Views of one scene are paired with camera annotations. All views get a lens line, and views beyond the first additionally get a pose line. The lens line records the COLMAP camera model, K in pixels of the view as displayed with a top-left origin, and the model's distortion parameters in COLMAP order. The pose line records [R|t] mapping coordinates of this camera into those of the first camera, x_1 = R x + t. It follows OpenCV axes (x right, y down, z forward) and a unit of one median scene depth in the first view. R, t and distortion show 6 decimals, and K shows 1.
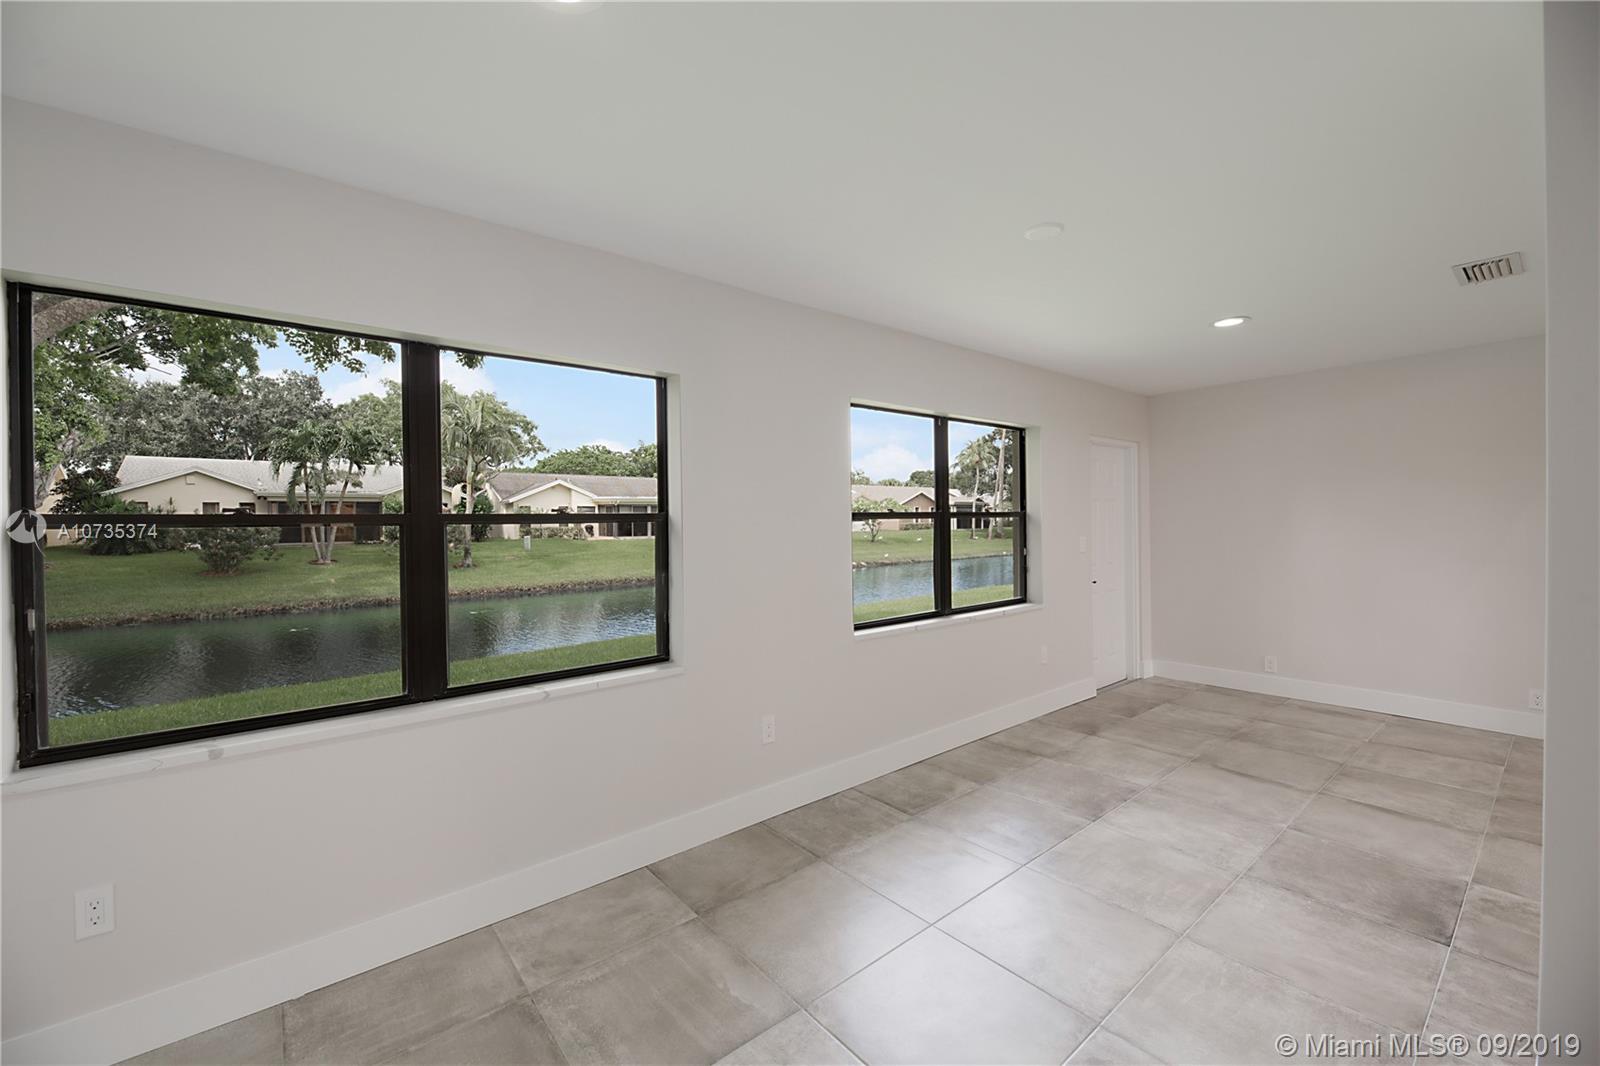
lens RADIAL K [[647.2, 0, 797.8], [0, 647.2, 518.8], [0, 0, 1]] dist [-0.006227, 0.000210]
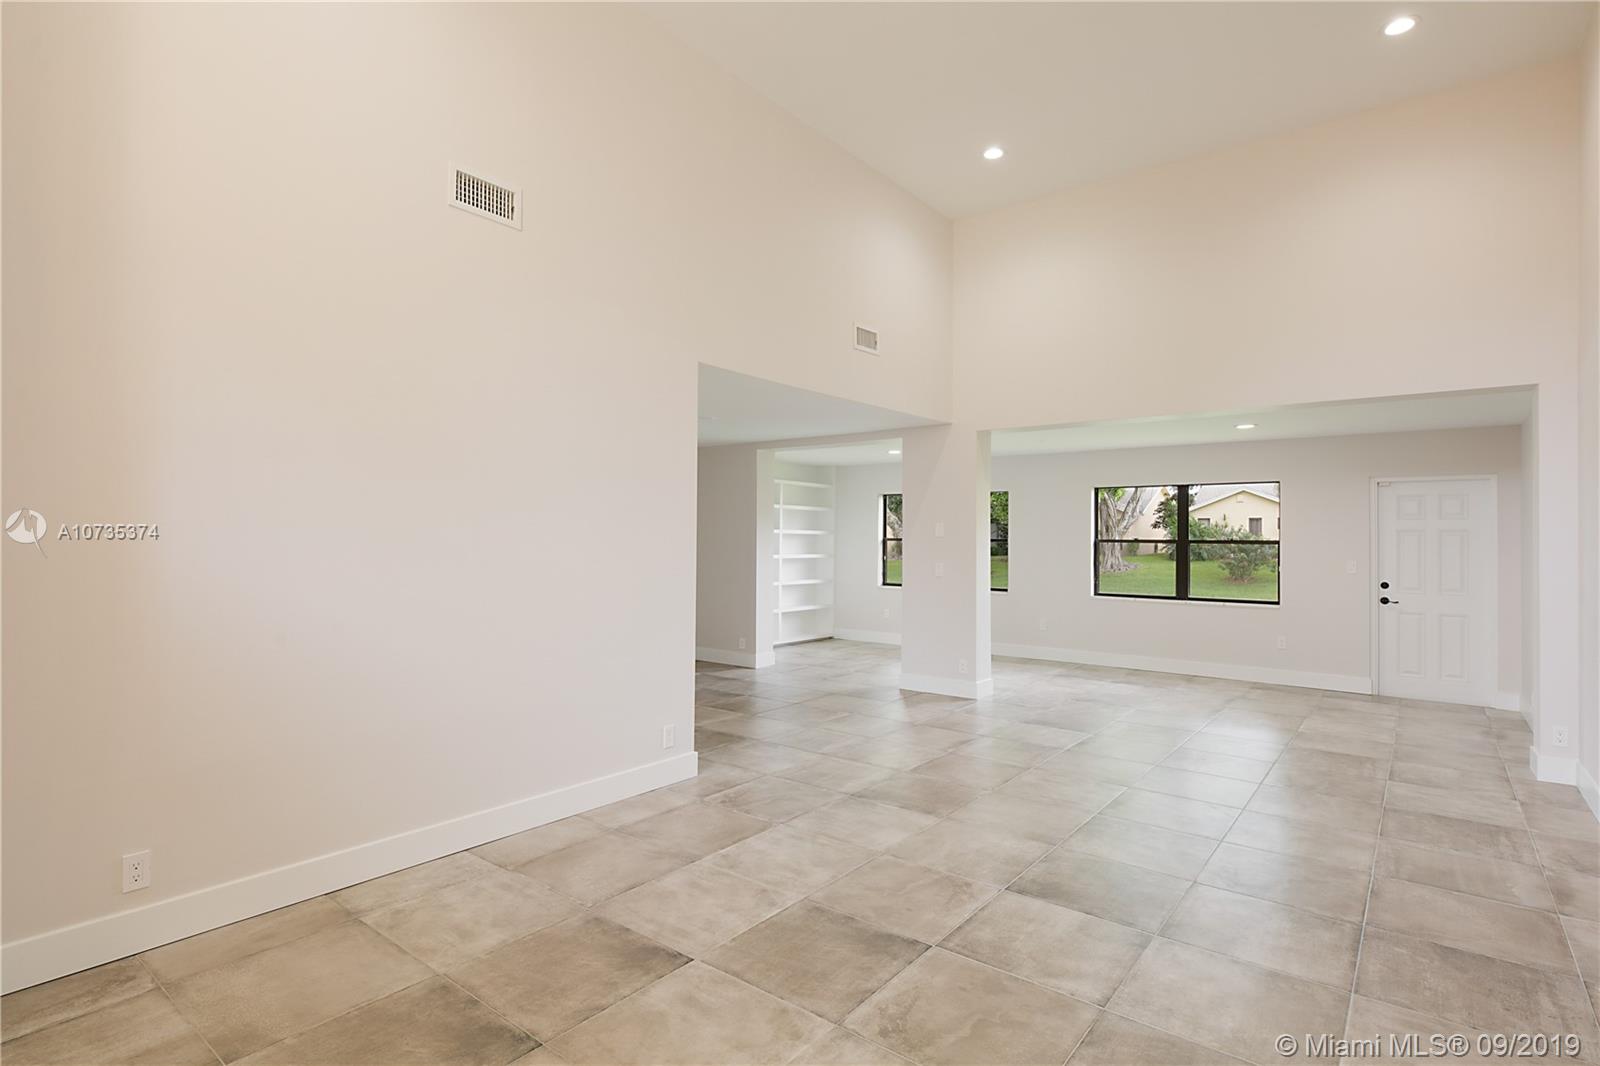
lens RADIAL K [[794.6, 0, 797.5], [0, 794.6, 525.5], [0, 0, 1]] dist [0.004196, -0.000560]
pose [[0.211795, -0.000299, -0.977314, 2.862368], [-0.006467, 0.999978, -0.001708, -0.053522], [0.977293, 0.006681, 0.211788, -0.623798]]
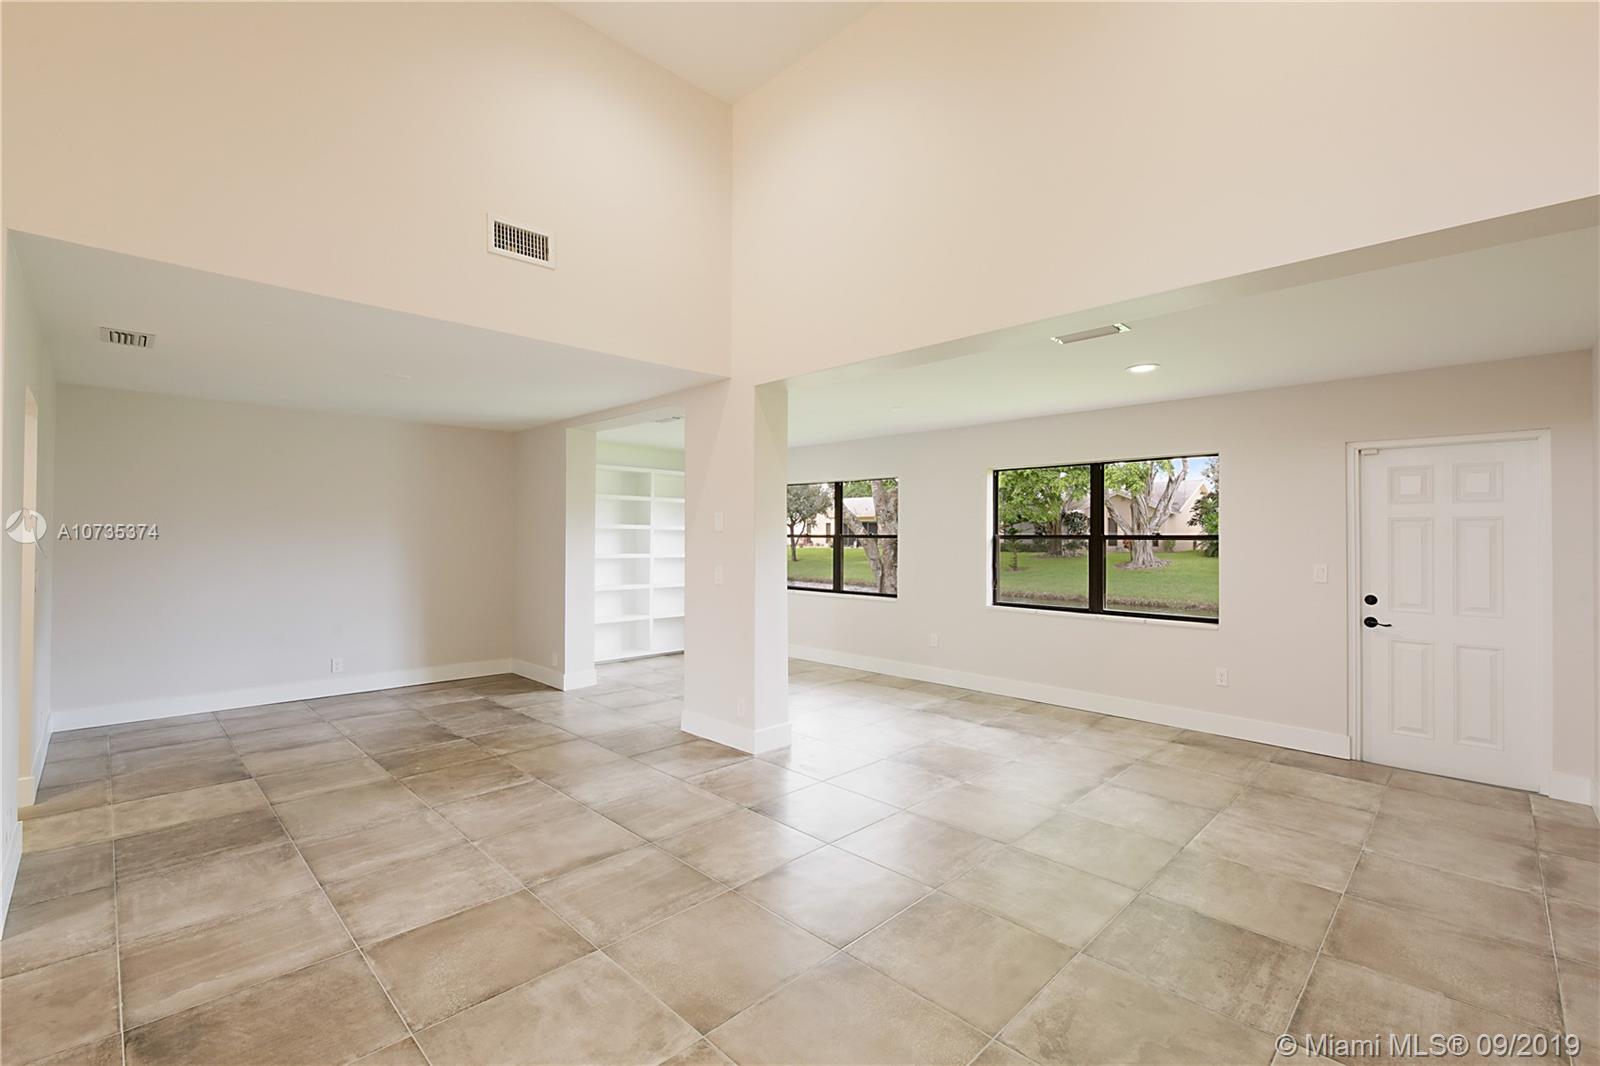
lens RADIAL K [[691.4, 0, 795.9], [0, 691.4, 529.6], [0, 0, 1]] dist [-0.003136, -0.000633]
pose [[0.095615, 0.004284, -0.995409, 2.150946], [-0.001061, 0.999991, 0.004202, -0.037239], [0.995418, 0.000655, 0.095619, 0.357480]]
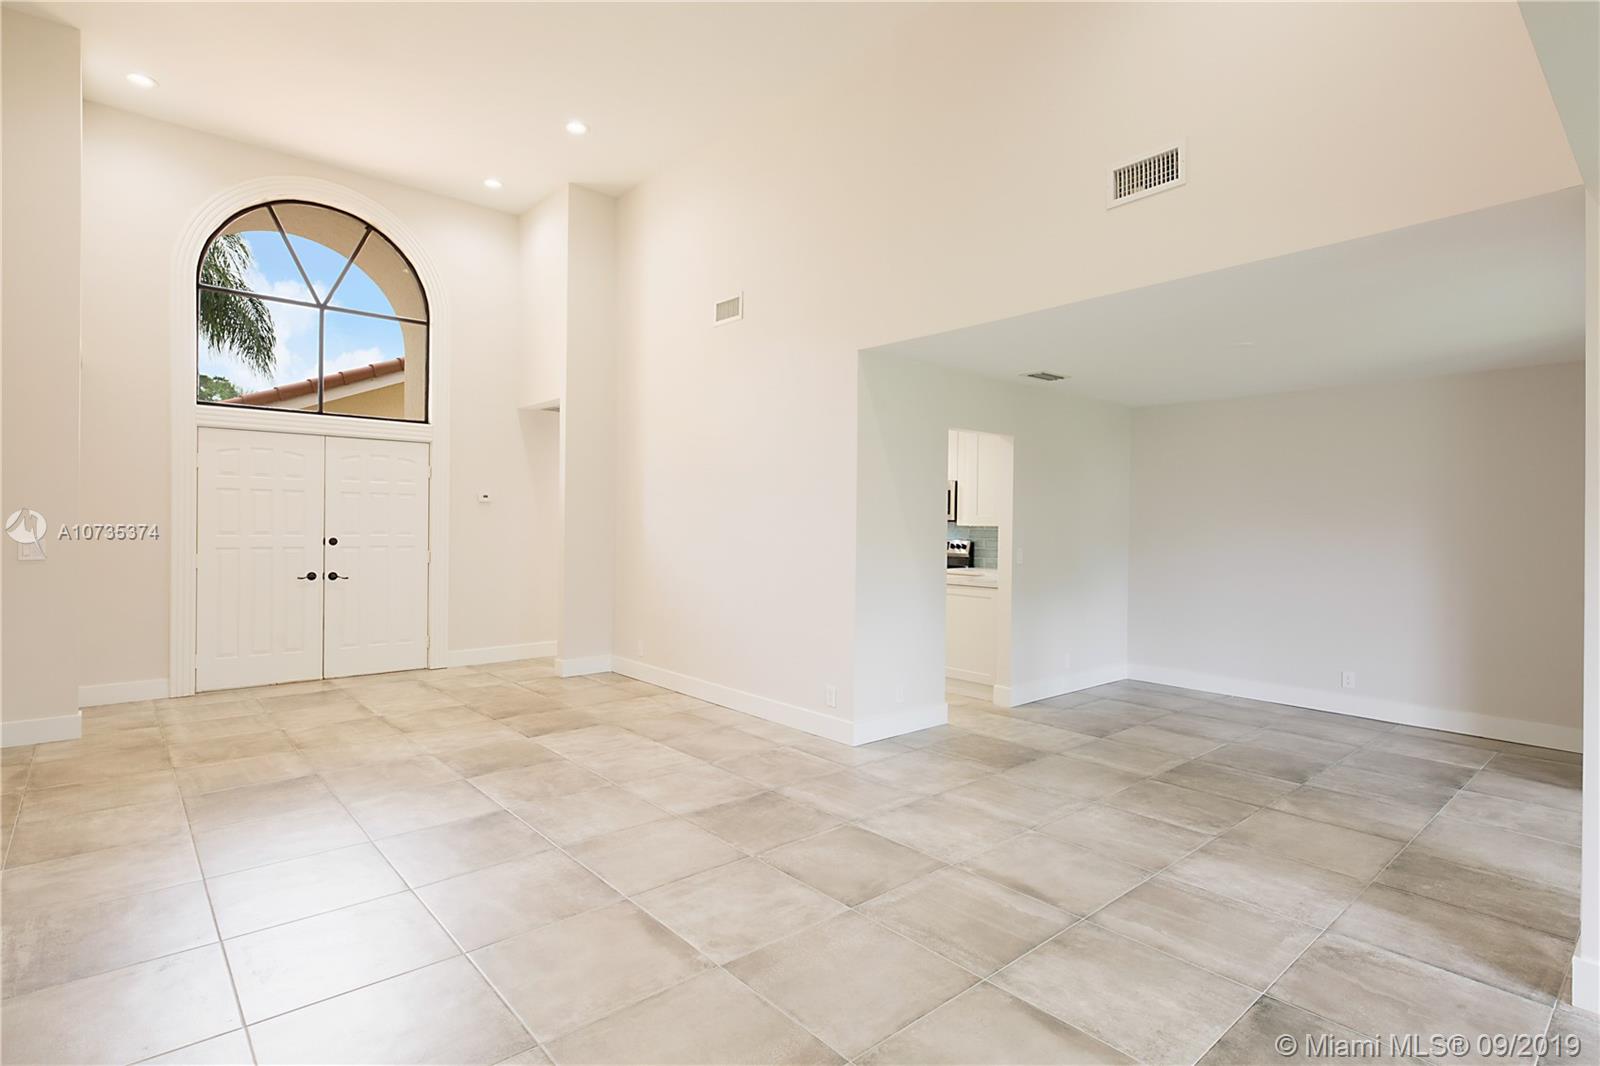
lens RADIAL K [[794.6, 0, 802.9], [0, 794.6, 531.0], [0, 0, 1]] dist [0.004196, -0.000560]
pose [[-0.999415, 0.002172, -0.034124, 1.434357], [0.002001, 0.999985, 0.005049, -0.014686], [0.034134, 0.004977, -0.999405, 1.167847]]
